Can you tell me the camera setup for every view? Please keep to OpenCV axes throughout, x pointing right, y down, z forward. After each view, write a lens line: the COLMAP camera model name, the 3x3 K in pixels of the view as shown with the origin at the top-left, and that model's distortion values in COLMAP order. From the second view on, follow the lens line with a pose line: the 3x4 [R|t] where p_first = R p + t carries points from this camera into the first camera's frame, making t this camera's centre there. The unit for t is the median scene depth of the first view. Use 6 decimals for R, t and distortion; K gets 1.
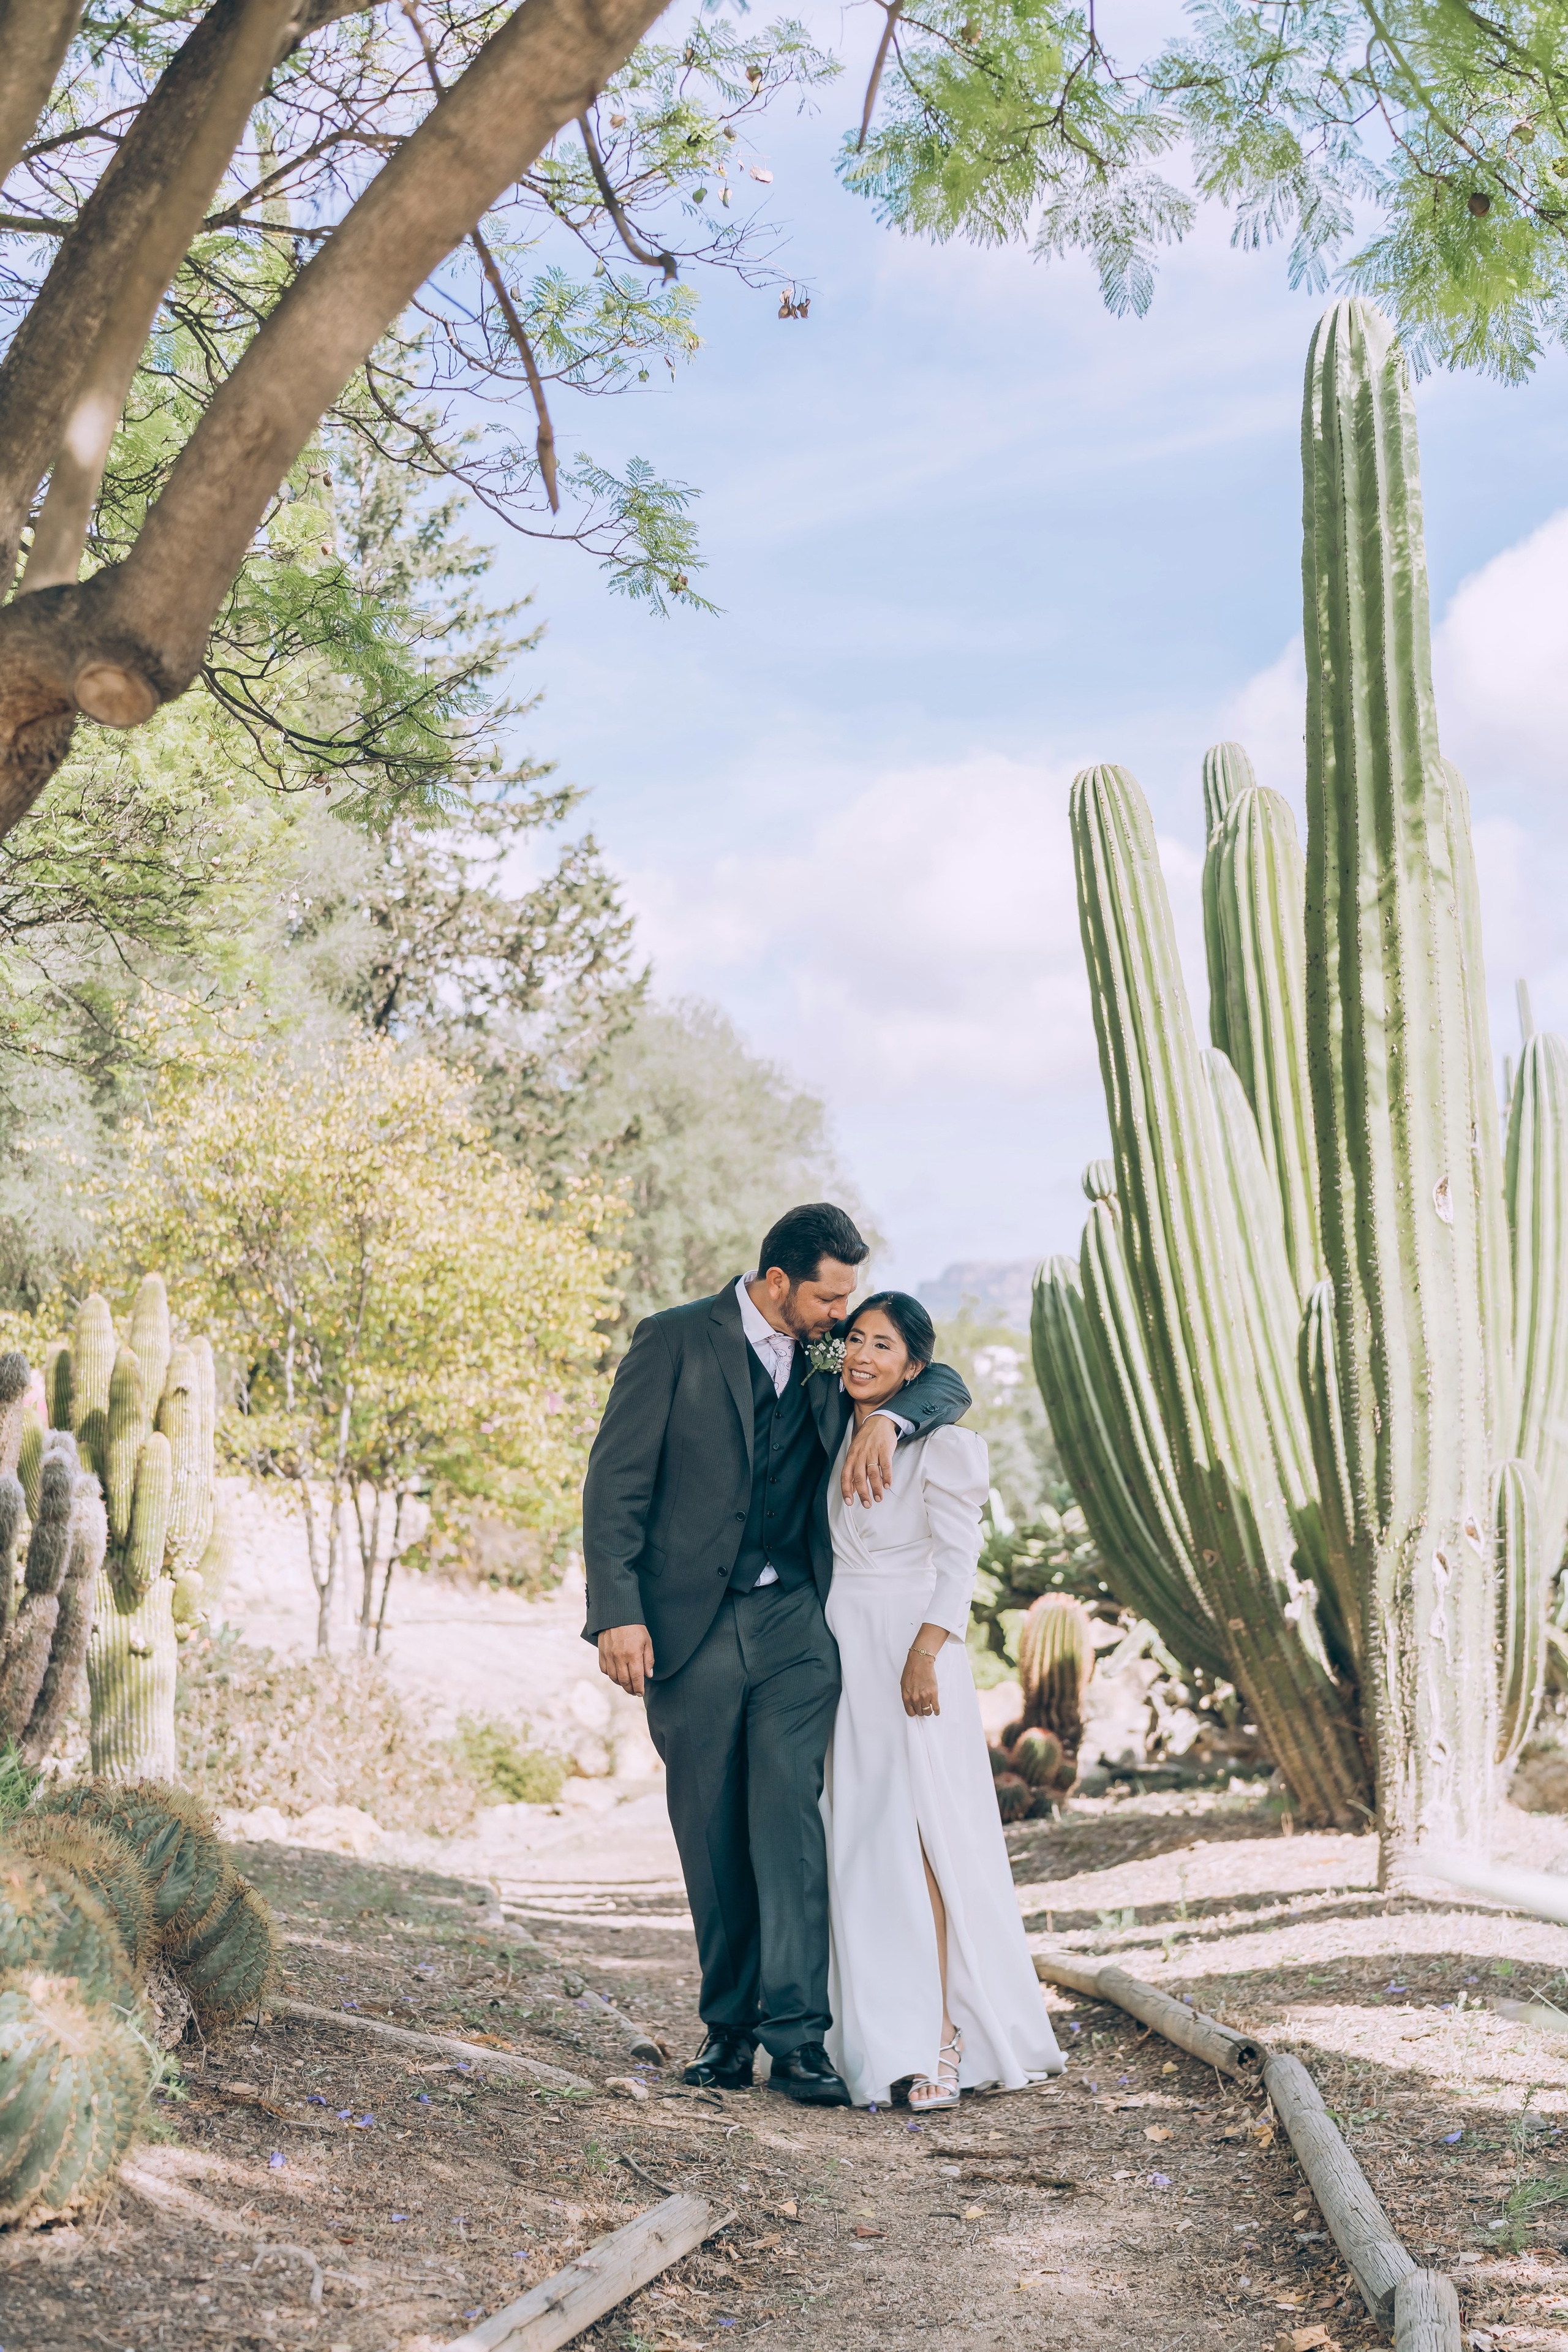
lens RADIAL K [[3448.4, 0, 735.2], [0, 3448.4, 1056.7], [0, 0, 1]] dist [0.344757, -2.010151]
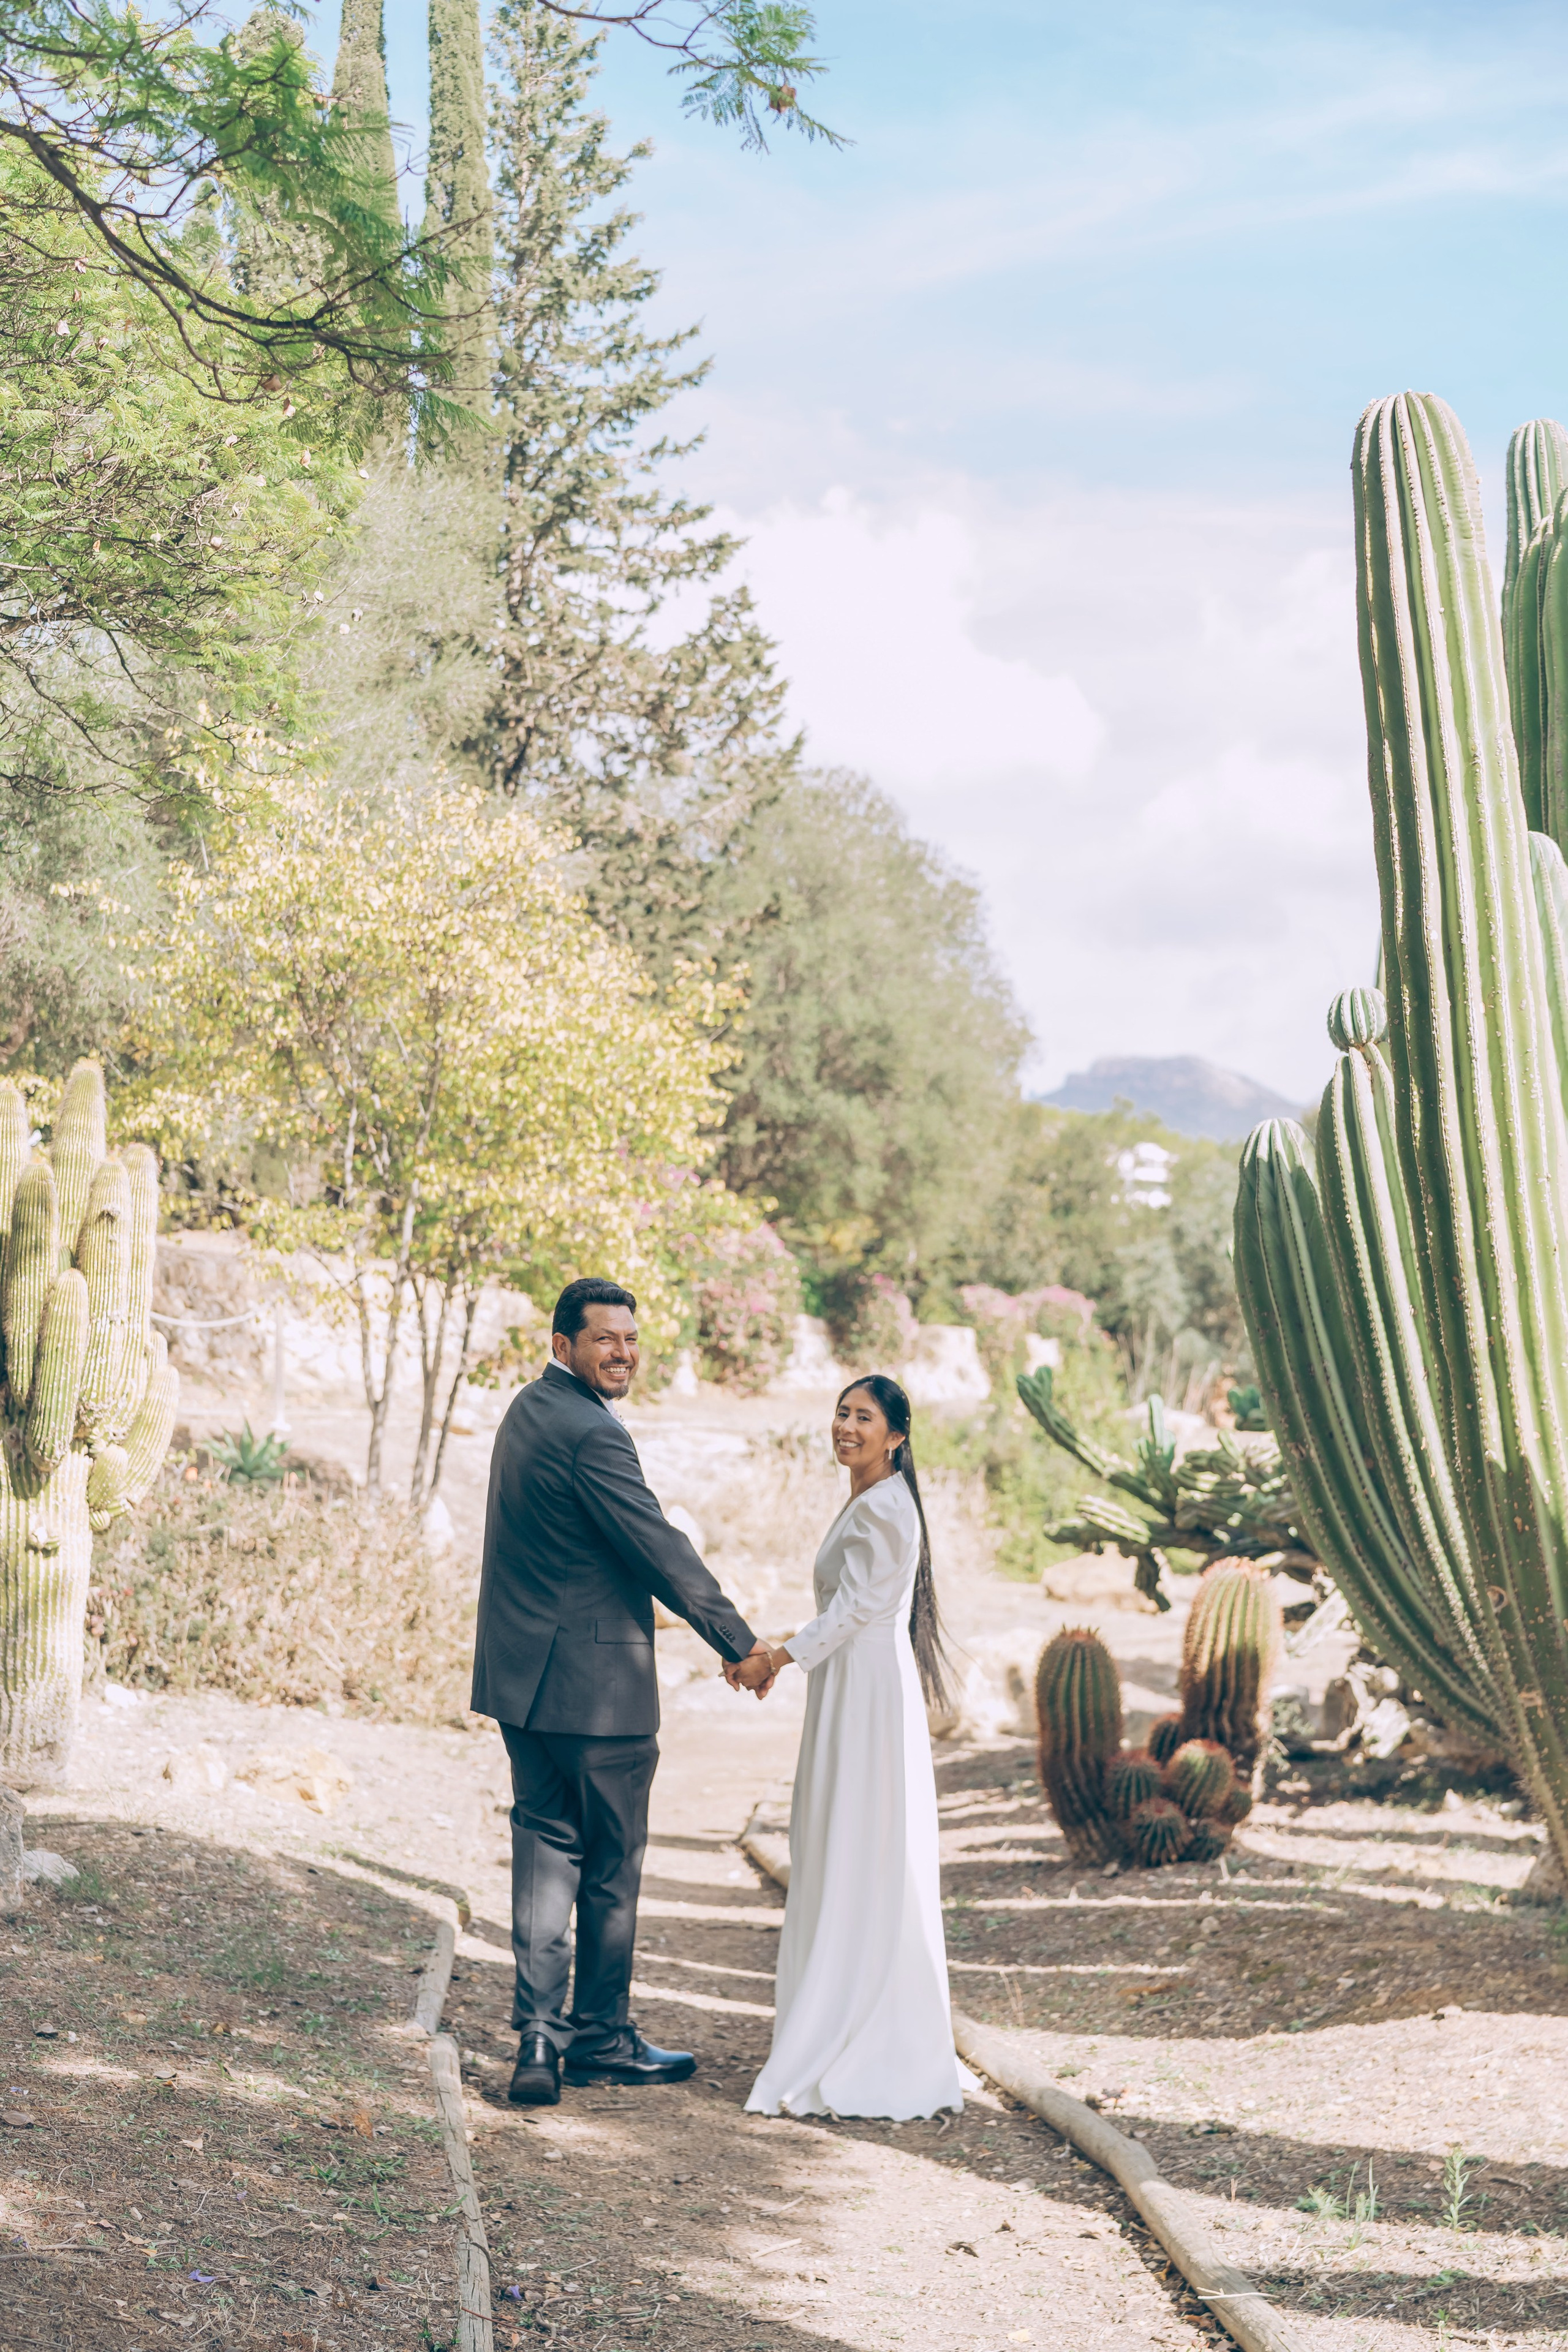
lens RADIAL K [[3448.4, 0, 735.2], [0, 3448.4, 1056.7], [0, 0, 1]] dist [0.344757, -2.010151]
pose [[0.997576, 0.054774, -0.042914, 0.005327], [-0.051919, 0.996531, 0.065037, 0.001937], [0.046327, -0.062651, 0.996960, 0.124648]]
